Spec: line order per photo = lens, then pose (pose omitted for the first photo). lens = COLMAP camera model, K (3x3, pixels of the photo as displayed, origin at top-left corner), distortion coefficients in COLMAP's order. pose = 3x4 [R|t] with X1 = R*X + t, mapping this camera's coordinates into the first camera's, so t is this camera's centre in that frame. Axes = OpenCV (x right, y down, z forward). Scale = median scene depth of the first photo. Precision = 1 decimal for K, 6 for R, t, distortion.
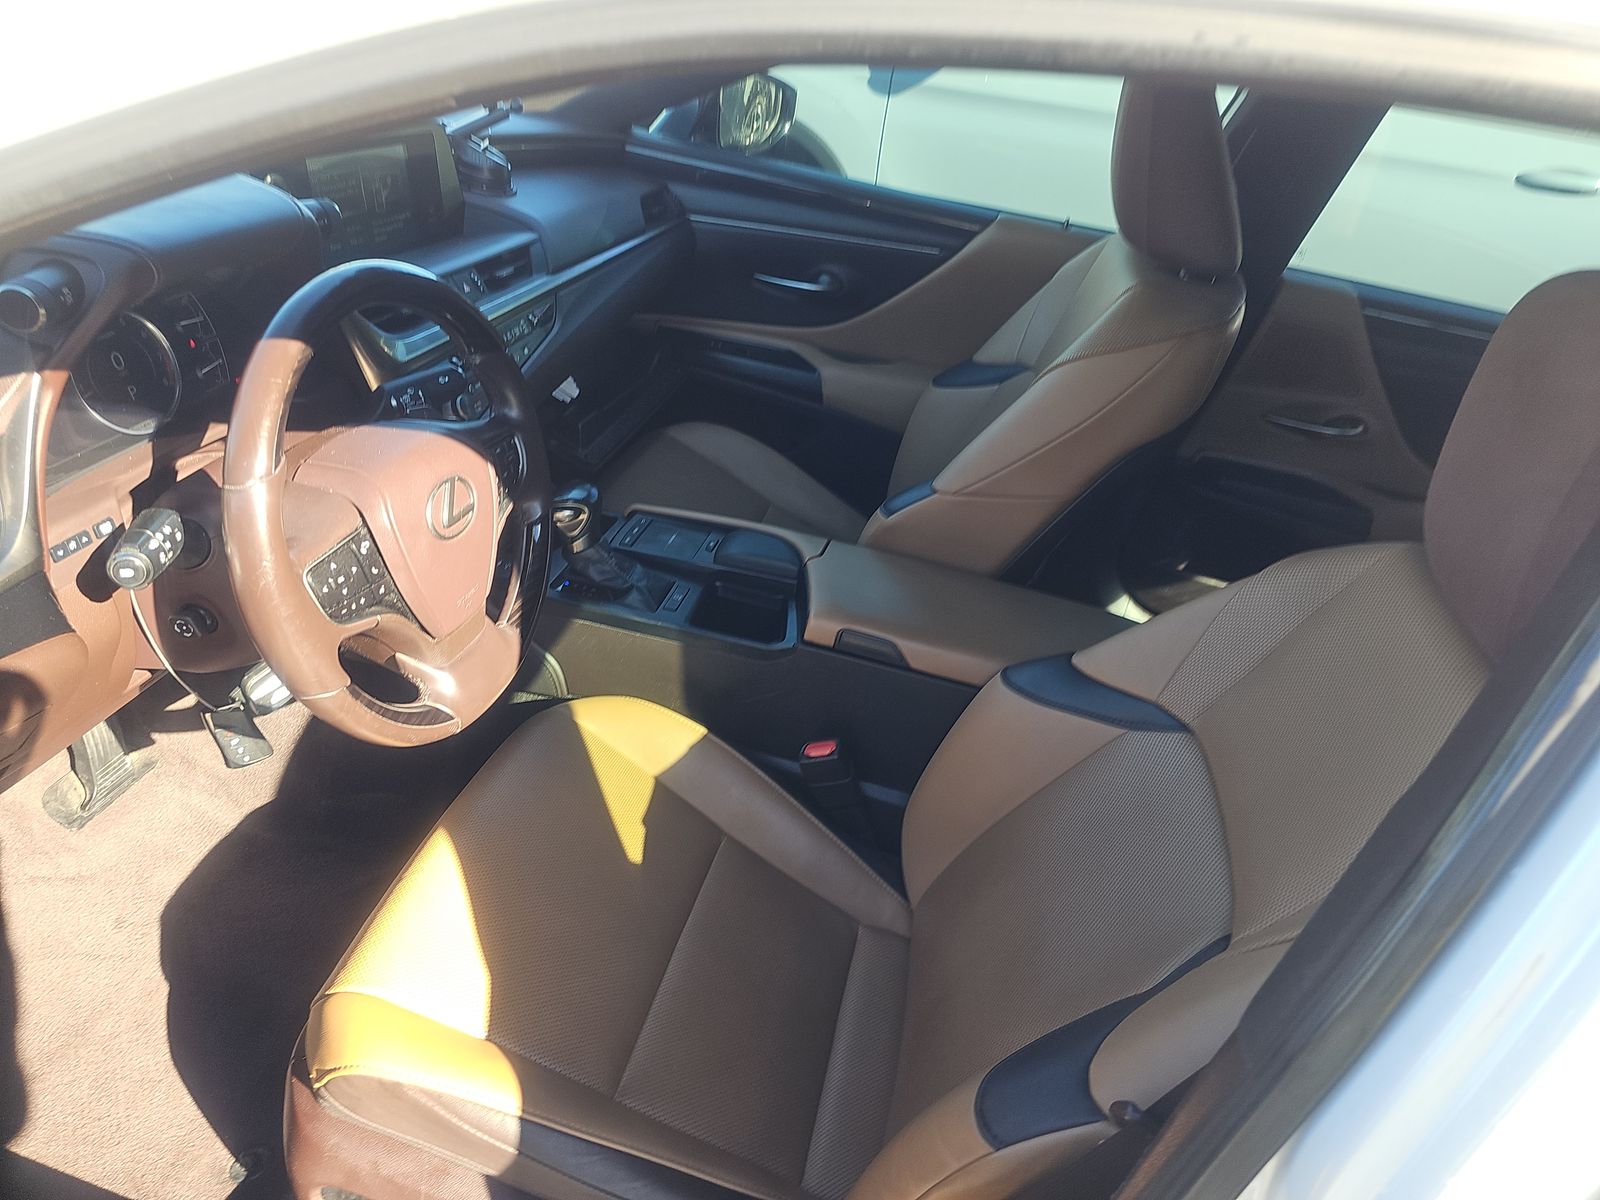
lens RADIAL K [[1058.5, 0, 810.6], [0, 1058.5, 594.2], [0, 0, 1]] dist [0.040574, -0.037328]
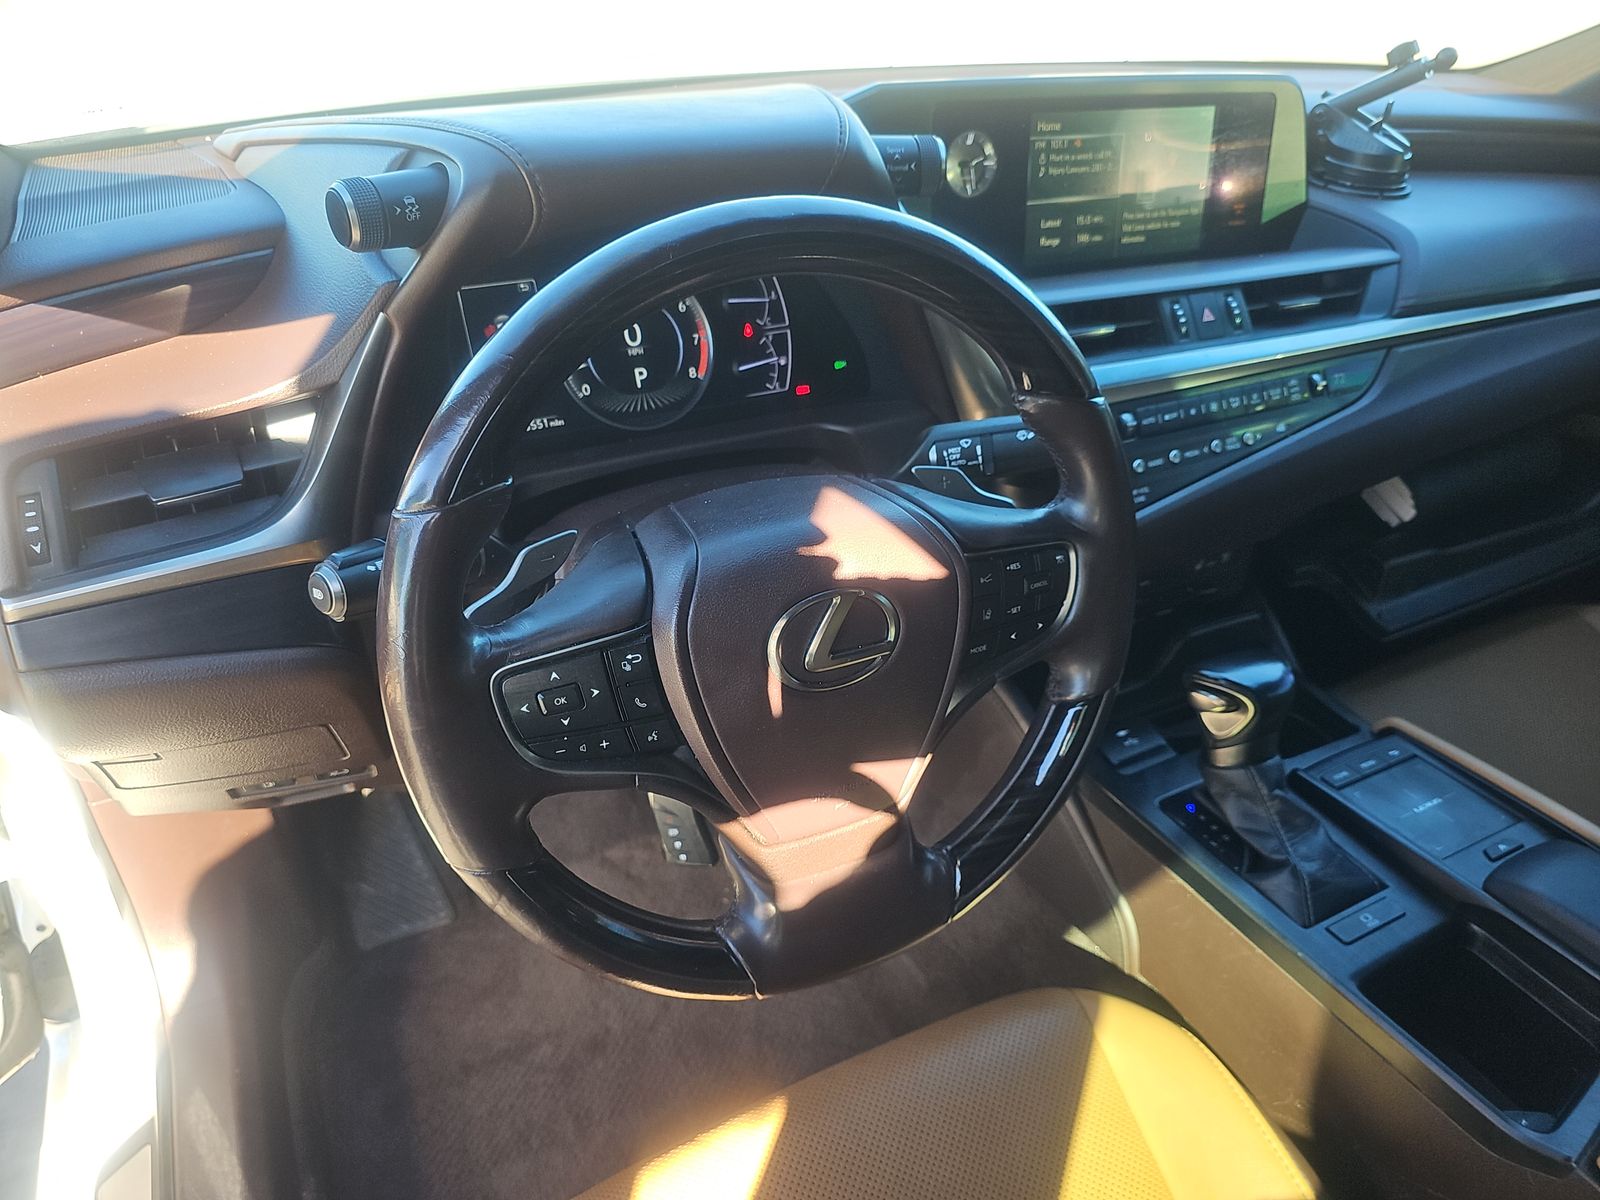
lens RADIAL K [[1058.5, 0, 832.1], [0, 1058.5, 604.1], [0, 0, 1]] dist [0.040574, -0.037328]
pose [[0.636026, 0.281753, -0.718391, 0.037685], [-0.326708, 0.941725, 0.080095, -0.093529], [0.699094, 0.183762, 0.691013, 0.395693]]
